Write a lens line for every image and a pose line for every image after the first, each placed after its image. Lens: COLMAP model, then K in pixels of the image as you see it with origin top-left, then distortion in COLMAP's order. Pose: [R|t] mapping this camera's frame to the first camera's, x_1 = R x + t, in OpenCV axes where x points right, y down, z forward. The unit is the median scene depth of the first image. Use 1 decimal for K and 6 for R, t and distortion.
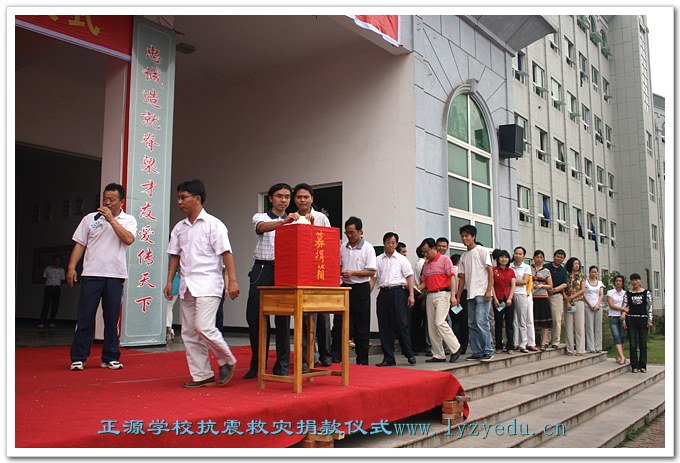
lens RADIAL K [[643.9, 0, 340.0], [0, 643.9, 231.5], [0, 0, 1]] dist [-0.128091, 0.146062]
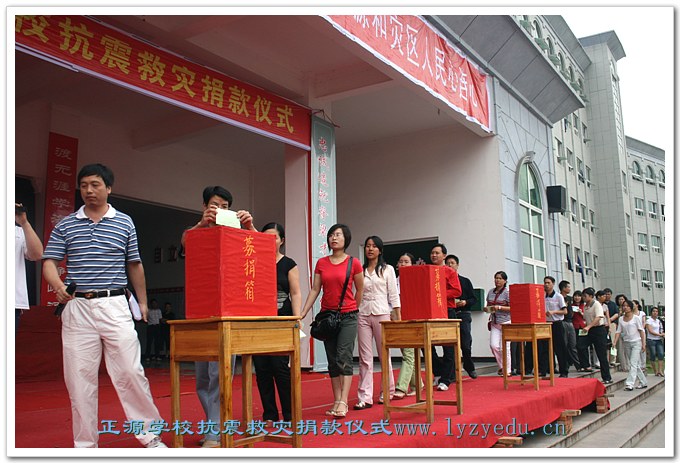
lens RADIAL K [[641.8, 0, 340.0], [0, 641.8, 231.5], [0, 0, 1]] dist [-0.127053, 0.143185]
pose [[0.998395, -0.009507, 0.055833, -0.093250], [0.012262, 0.998713, -0.049219, -0.010465], [-0.055293, 0.049825, 0.997226, -0.082378]]
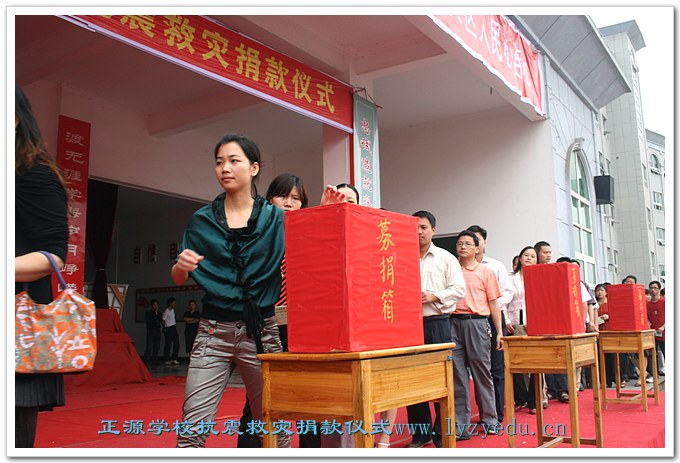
lens RADIAL K [[639.7, 0, 340.0], [0, 639.7, 231.5], [0, 0, 1]] dist [-0.125656, 0.134544]
pose [[0.998861, -0.012126, 0.046147, -0.110544], [0.014098, 0.998991, -0.042640, -0.011126], [-0.045583, 0.043242, 0.998024, -0.041737]]
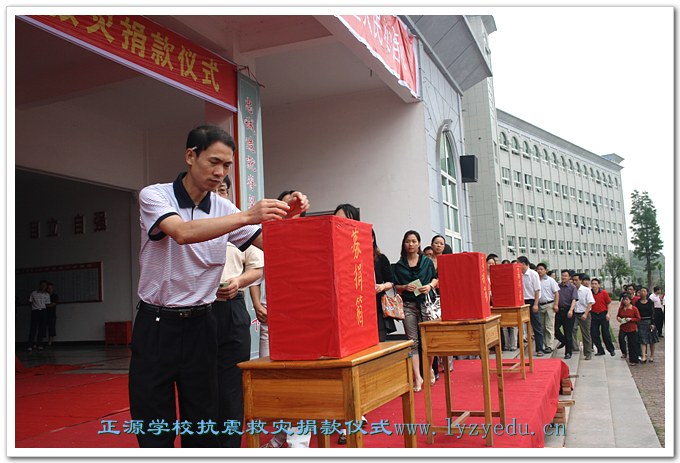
lens RADIAL K [[639.7, 0, 340.0], [0, 639.7, 231.5], [0, 0, 1]] dist [-0.125656, 0.134544]
pose [[0.964569, -0.023612, 0.262771, -0.123443], [0.022846, 0.999721, 0.005971, -0.015440], [-0.262838, 0.000244, 0.964840, -0.042271]]
